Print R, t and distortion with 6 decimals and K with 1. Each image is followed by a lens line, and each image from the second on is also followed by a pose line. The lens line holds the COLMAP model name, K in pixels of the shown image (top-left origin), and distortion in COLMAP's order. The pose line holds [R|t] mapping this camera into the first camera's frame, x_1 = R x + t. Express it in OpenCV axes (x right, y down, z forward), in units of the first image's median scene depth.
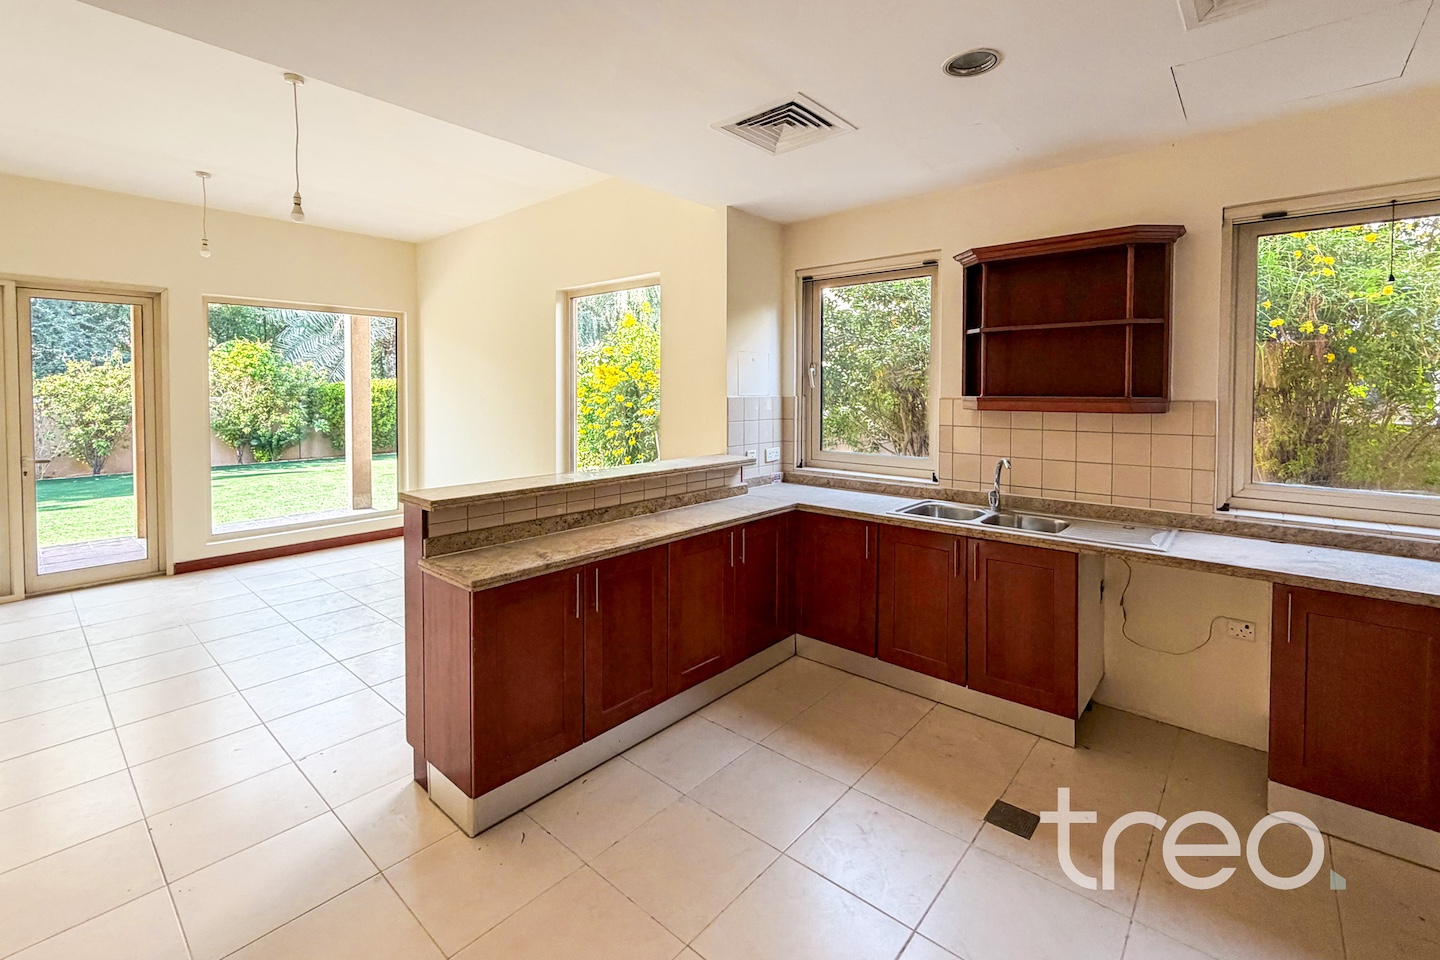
lens RADIAL K [[640.2, 0, 730.1], [0, 640.2, 461.4], [0, 0, 1]] dist [0.000347, 0.000153]
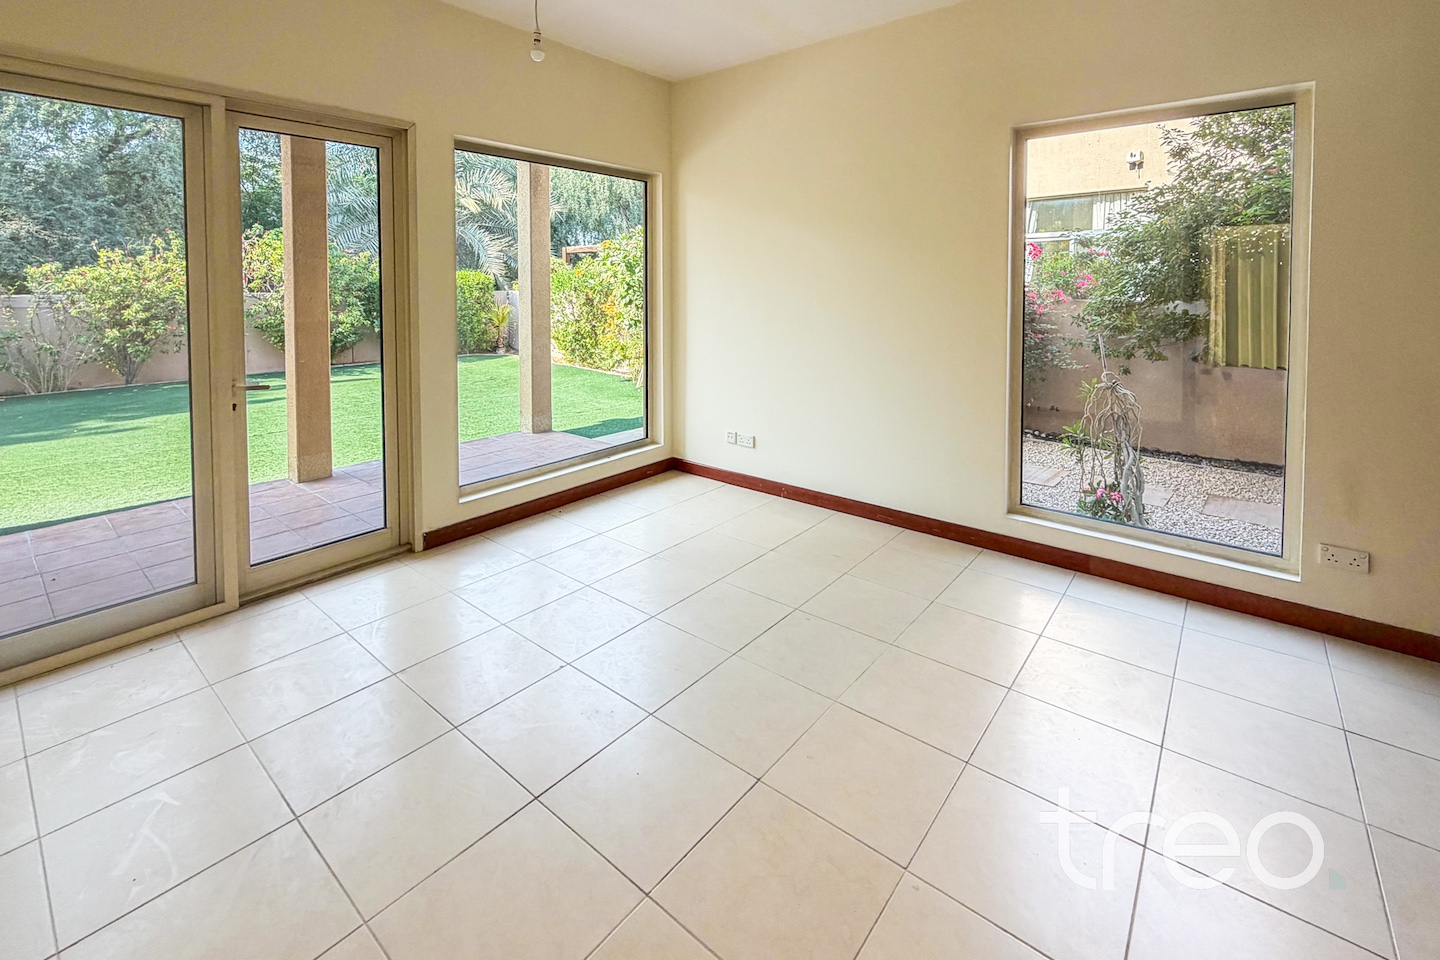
lens RADIAL K [[633.8, 0, 714.7], [0, 633.8, 363.7], [0, 0, 1]] dist [-0.000011, -0.000042]
pose [[0.999415, -0.006342, 0.033614, -0.225940], [0.006029, 0.999937, 0.009416, -0.009352], [-0.033671, -0.009208, 0.999391, 0.125803]]
